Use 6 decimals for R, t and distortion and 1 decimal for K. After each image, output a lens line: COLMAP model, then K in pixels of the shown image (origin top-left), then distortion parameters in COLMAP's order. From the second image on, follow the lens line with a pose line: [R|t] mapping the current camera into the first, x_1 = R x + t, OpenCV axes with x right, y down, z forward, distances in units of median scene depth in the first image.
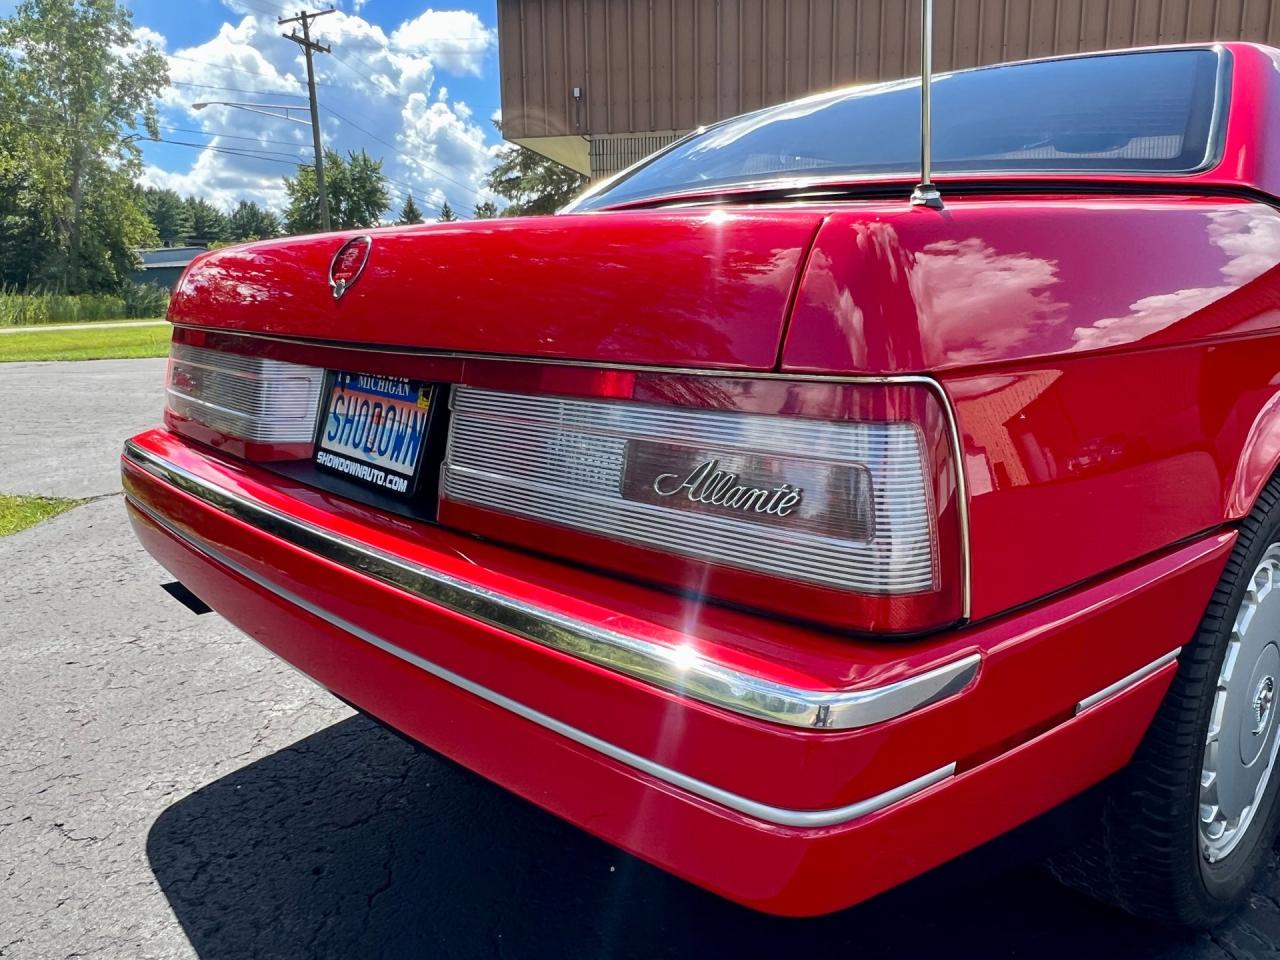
lens RADIAL K [[972.3, 0, 629.4], [0, 972.3, 481.3], [0, 0, 1]] dist [0.002133, -0.001397]
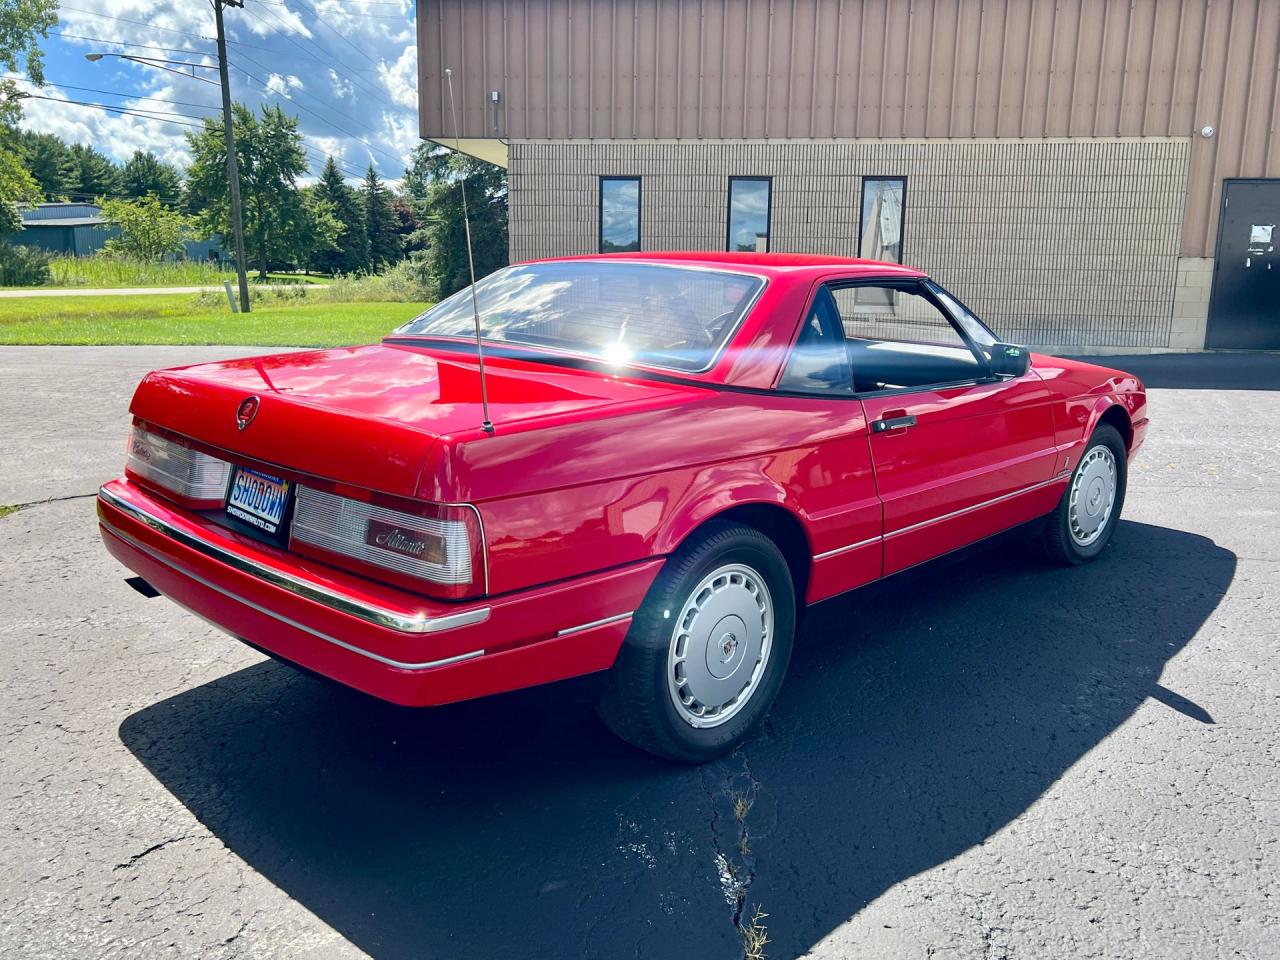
lens RADIAL K [[1055.7, 0, 656.7], [0, 1055.7, 483.9], [0, 0, 1]] dist [0.044357, -0.046818]
pose [[0.996668, 0.019670, 0.079153, 0.315051], [-0.020280, 0.999771, 0.006899, -0.101951], [-0.078999, -0.008481, 0.996839, -1.025116]]
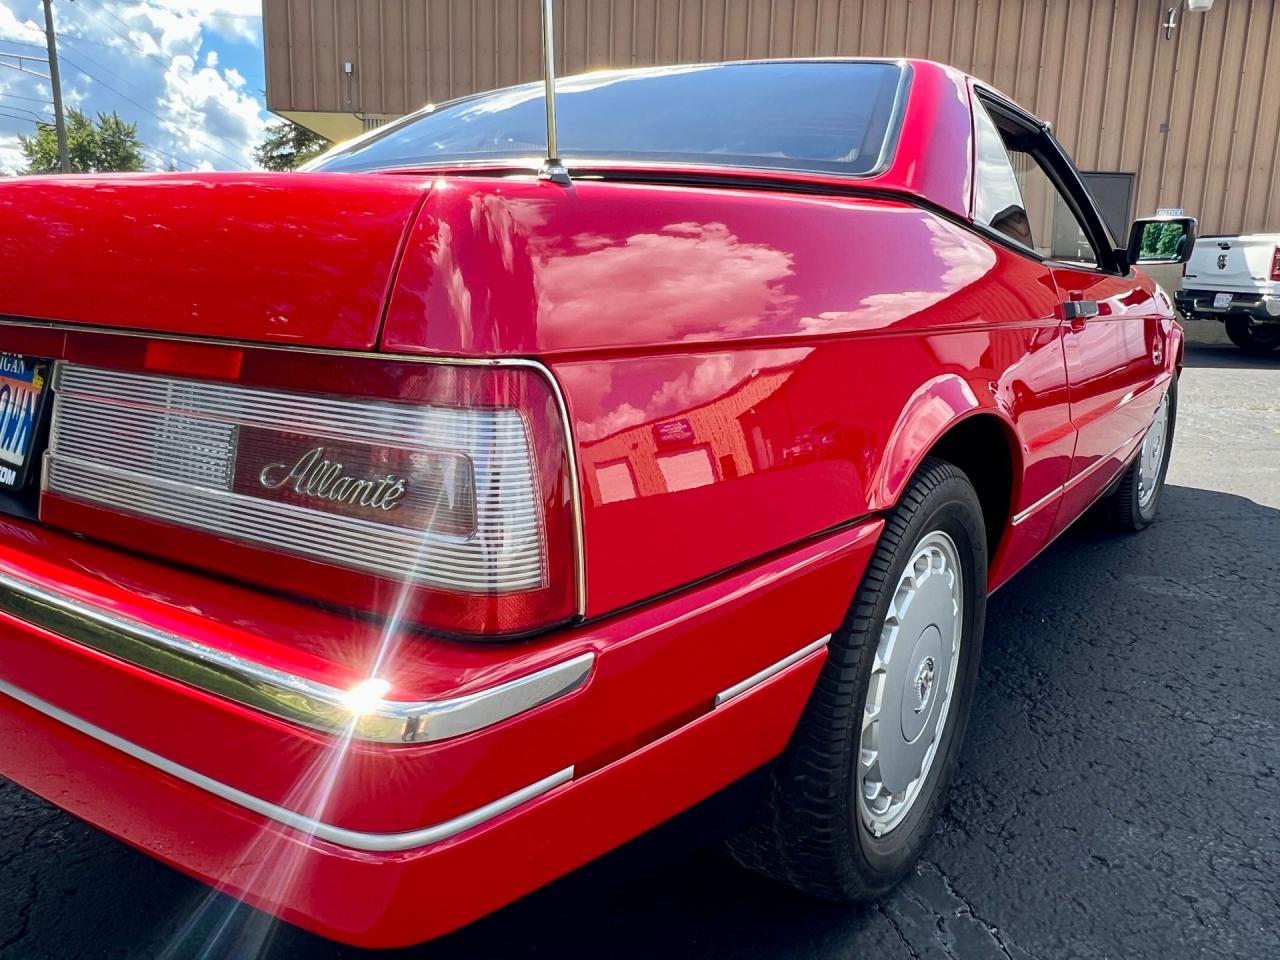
lens RADIAL K [[972.3, 0, 629.4], [0, 972.3, 481.3], [0, 0, 1]] dist [0.002133, -0.001397]
pose [[0.976909, -0.001556, 0.213652, 0.104690], [0.000051, 0.999975, 0.007052, 0.001474], [-0.213658, -0.006879, 0.976884, 0.033424]]
